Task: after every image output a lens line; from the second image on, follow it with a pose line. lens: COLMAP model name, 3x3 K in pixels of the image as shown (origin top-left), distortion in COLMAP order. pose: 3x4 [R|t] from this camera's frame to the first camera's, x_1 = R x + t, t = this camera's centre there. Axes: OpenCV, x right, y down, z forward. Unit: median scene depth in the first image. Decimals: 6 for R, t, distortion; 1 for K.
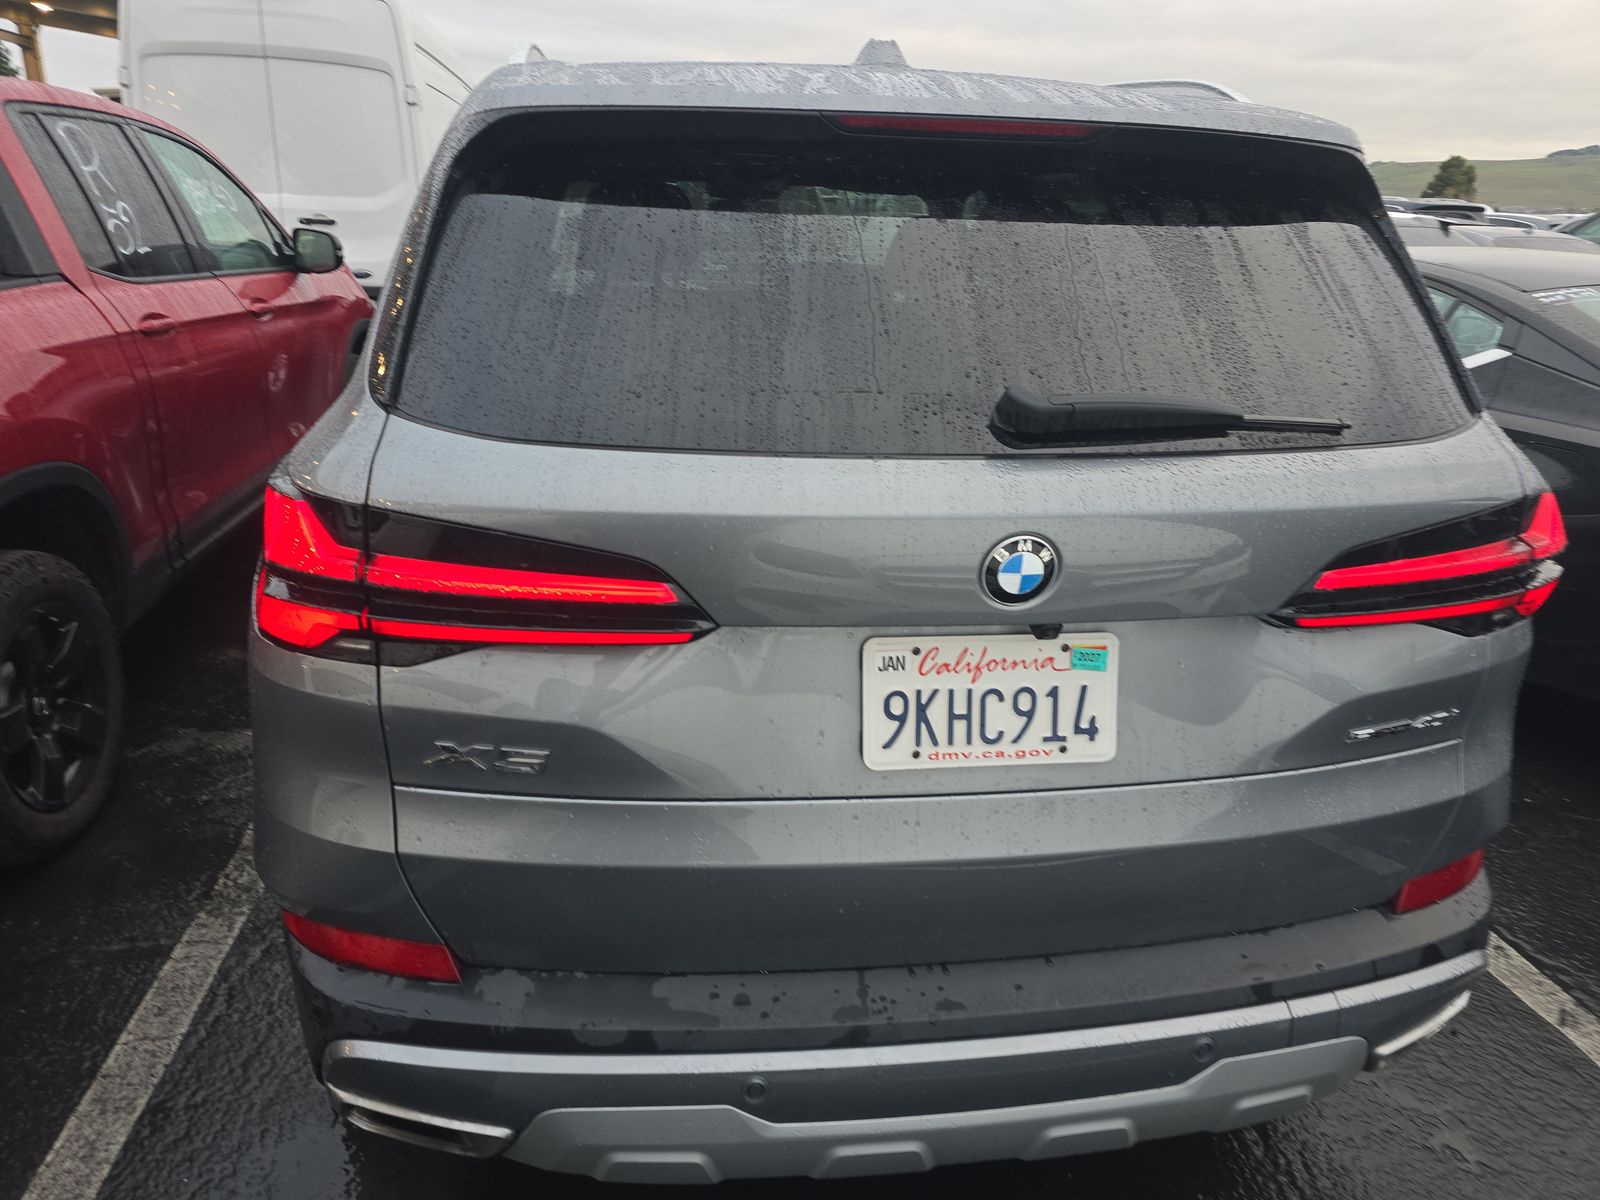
lens RADIAL K [[1045.0, 0, 807.3], [0, 1045.0, 612.0], [0, 0, 1]] dist [0.082281, -0.082234]
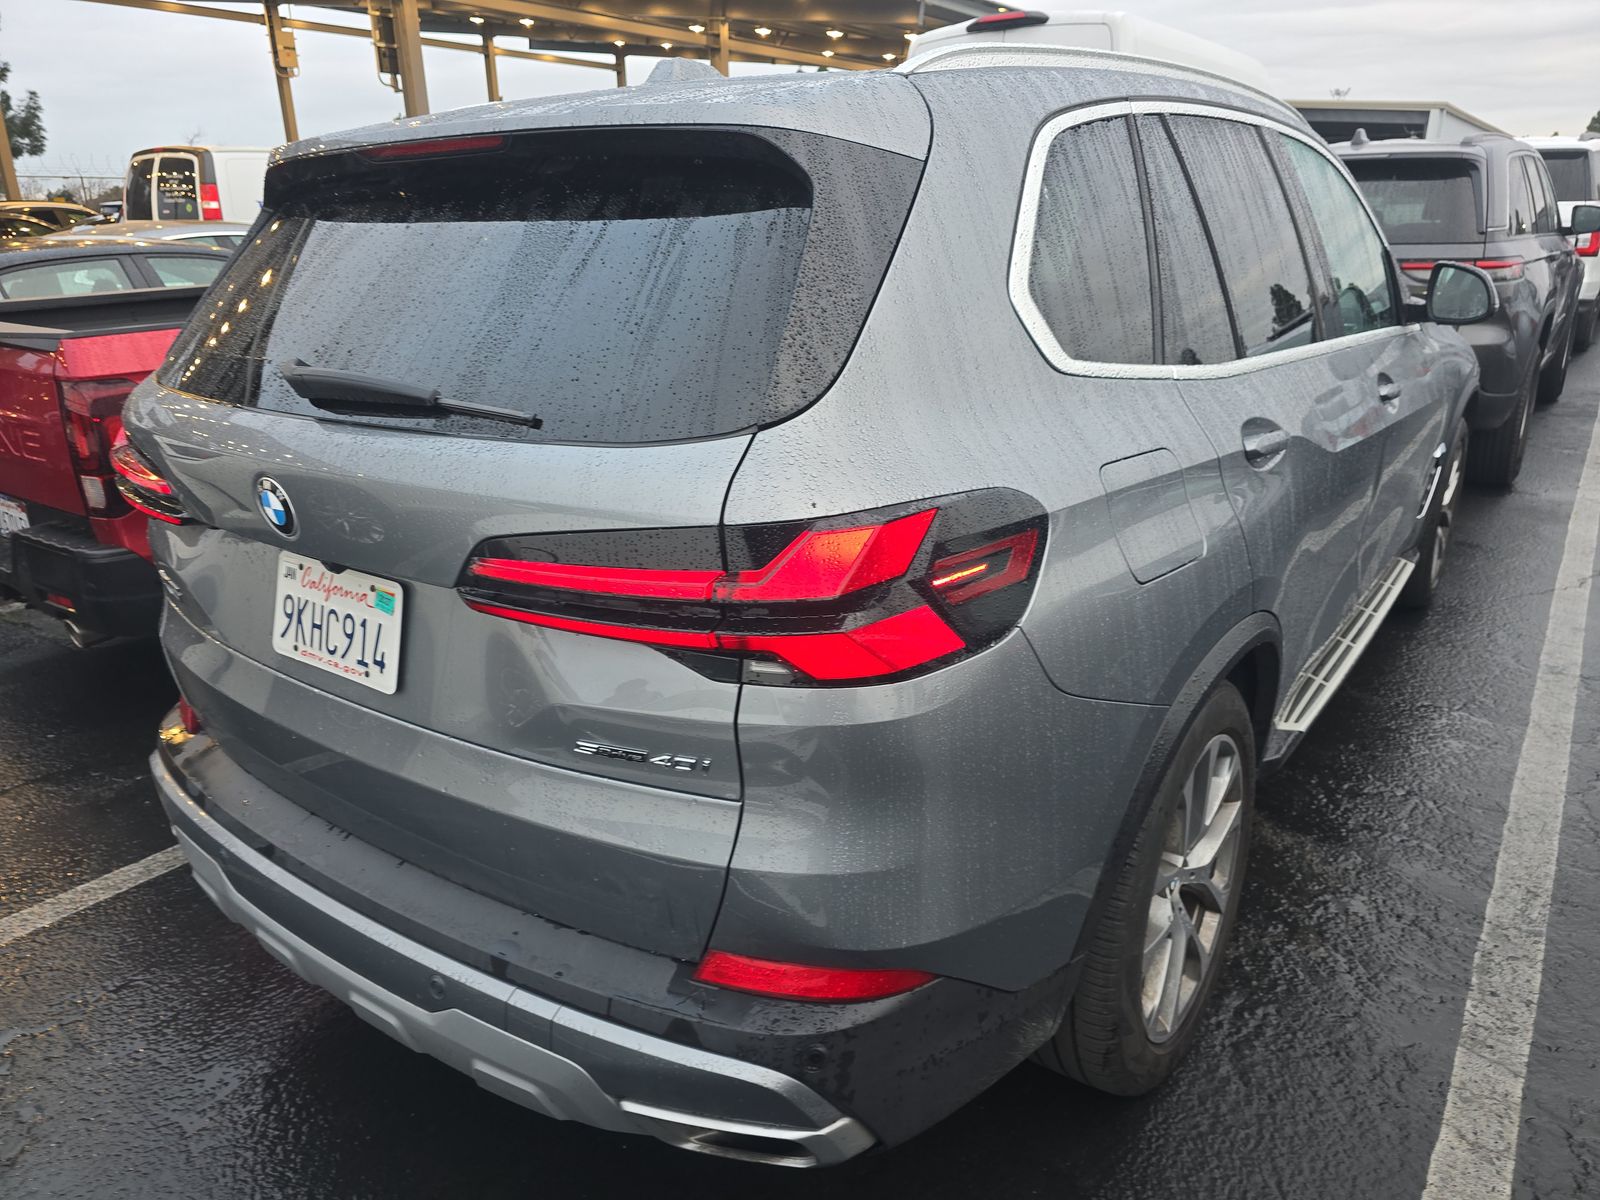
lens RADIAL K [[1045.0, 0, 807.3], [0, 1045.0, 612.0], [0, 0, 1]] dist [0.082281, -0.082234]
pose [[0.708172, 0.192400, -0.679319, 1.399568], [-0.199646, 0.977456, 0.068714, -0.118124], [0.677225, 0.086962, 0.730619, 0.470582]]
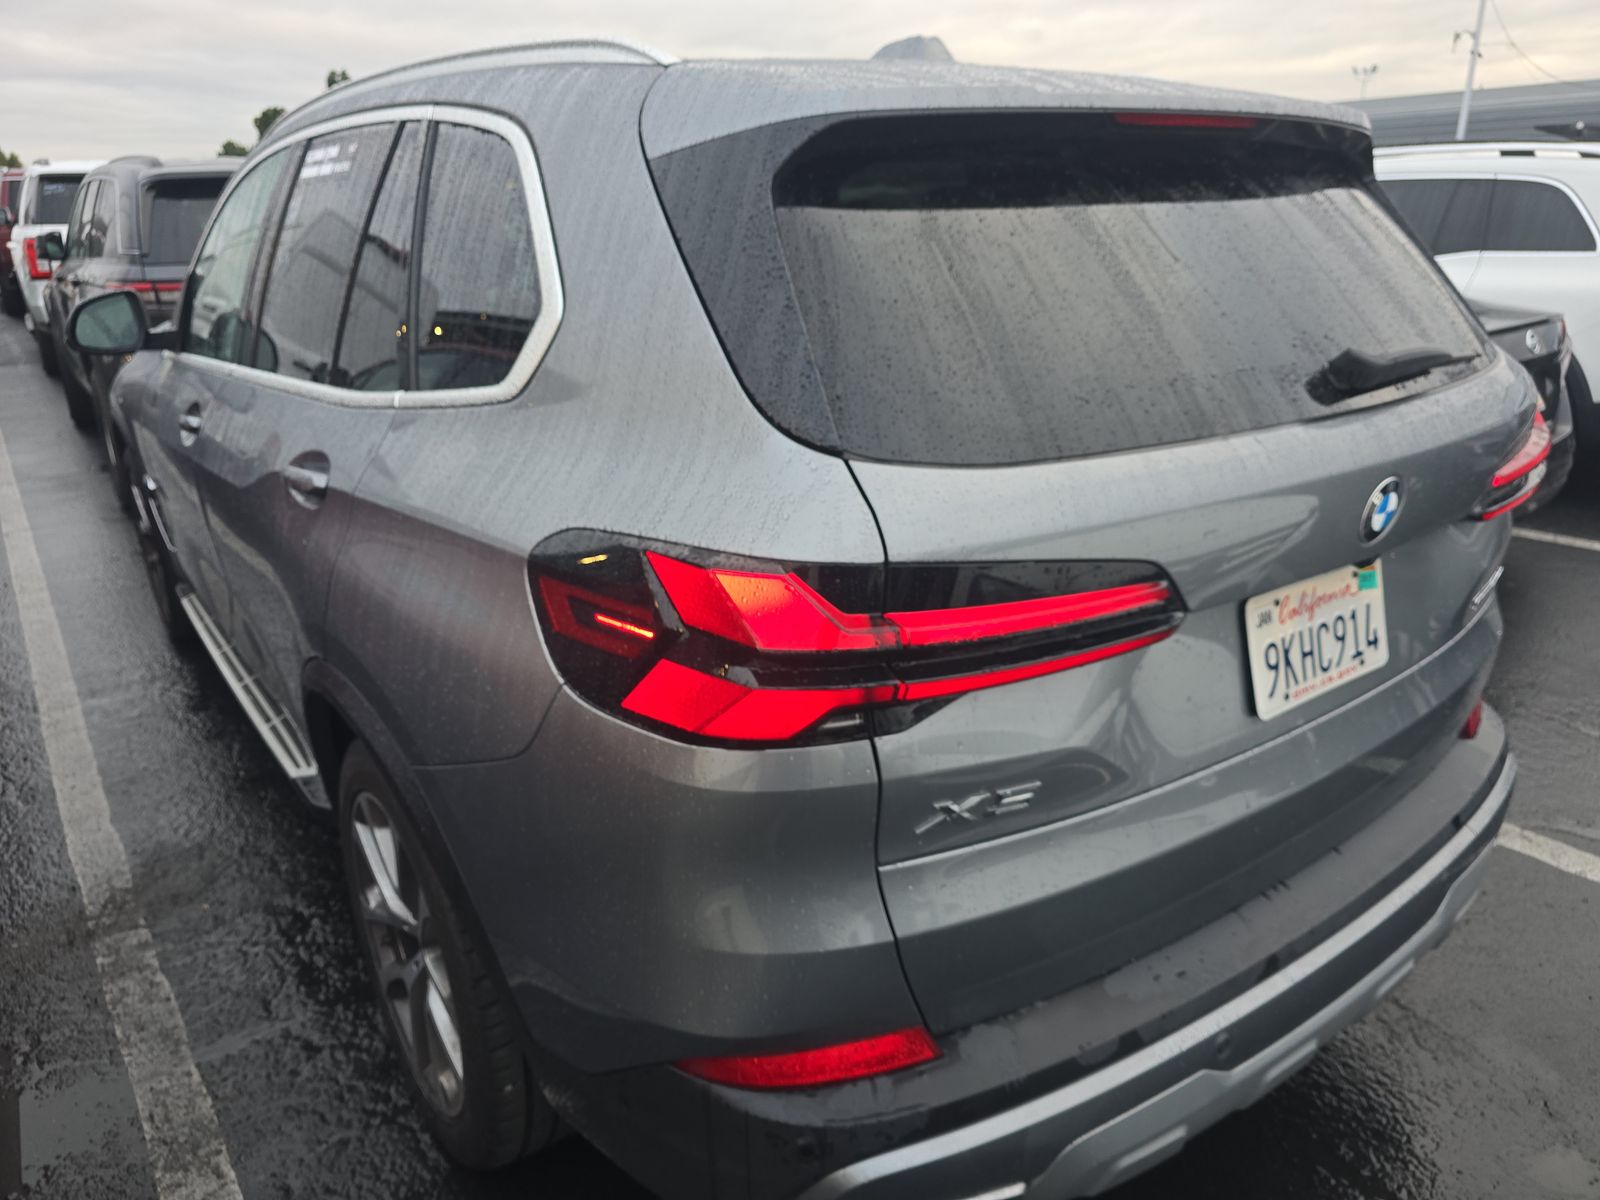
lens RADIAL K [[1063.1, 0, 800.0], [0, 1063.1, 600.0], [0, 0, 1]] dist [0.010927, -0.002396]
pose [[0.891680, -0.201984, 0.405103, -0.765066], [0.201266, 0.978508, 0.044874, -0.111693], [-0.405461, 0.041520, 0.913169, 0.191604]]
